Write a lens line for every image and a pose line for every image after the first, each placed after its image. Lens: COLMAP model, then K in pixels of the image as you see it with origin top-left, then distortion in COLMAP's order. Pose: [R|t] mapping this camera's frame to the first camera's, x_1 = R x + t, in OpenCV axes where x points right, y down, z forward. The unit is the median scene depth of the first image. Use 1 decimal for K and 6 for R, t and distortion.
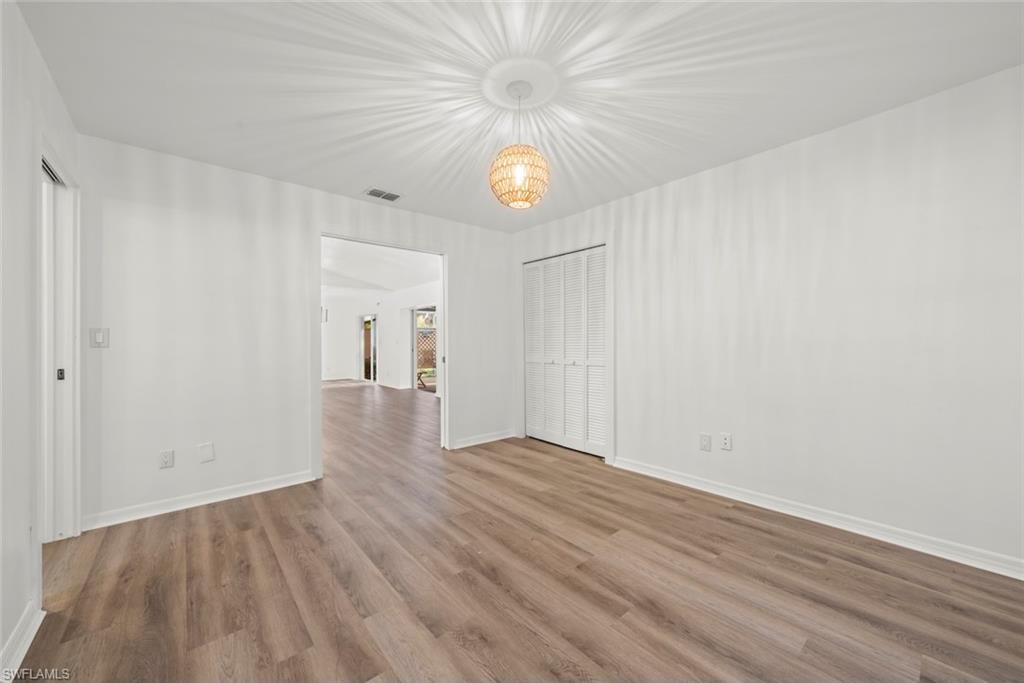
lens RADIAL K [[385.2, 0, 515.8], [0, 385.2, 337.2], [0, 0, 1]] dist [0.000468, 0.000318]
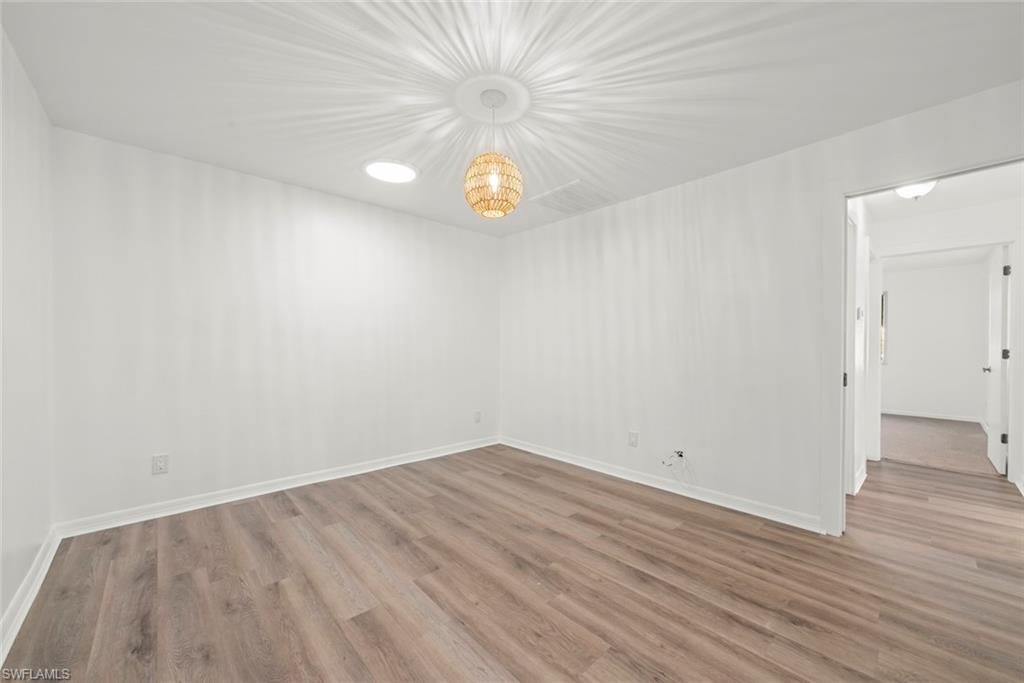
lens RADIAL K [[385.2, 0, 510.2], [0, 385.2, 347.4], [0, 0, 1]] dist [0.000468, 0.000318]
pose [[-0.999747, 0.003632, -0.022182, -0.010216], [0.003784, 0.999970, -0.006809, 0.015647], [0.022157, -0.006891, -0.999731, 1.941548]]
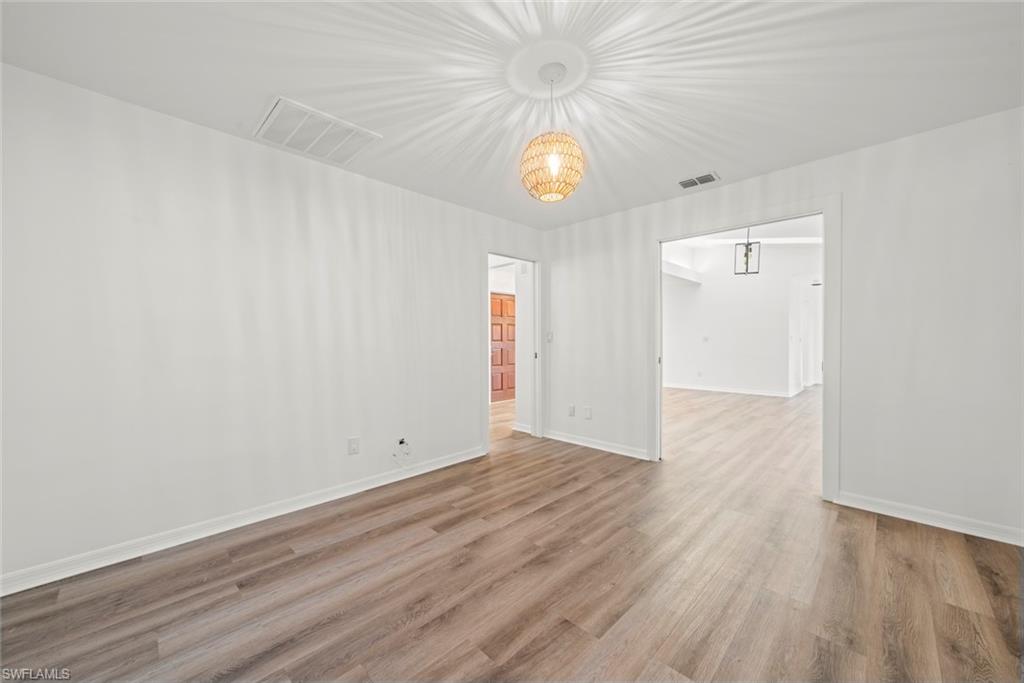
lens RADIAL K [[385.2, 0, 509.7], [0, 385.2, 342.9], [0, 0, 1]] dist [0.000468, 0.000318]
pose [[0.069432, 0.014759, -0.997478, 0.913790], [0.014025, 0.999777, 0.015769, -0.004926], [0.997488, -0.015085, 0.069210, 0.796612]]
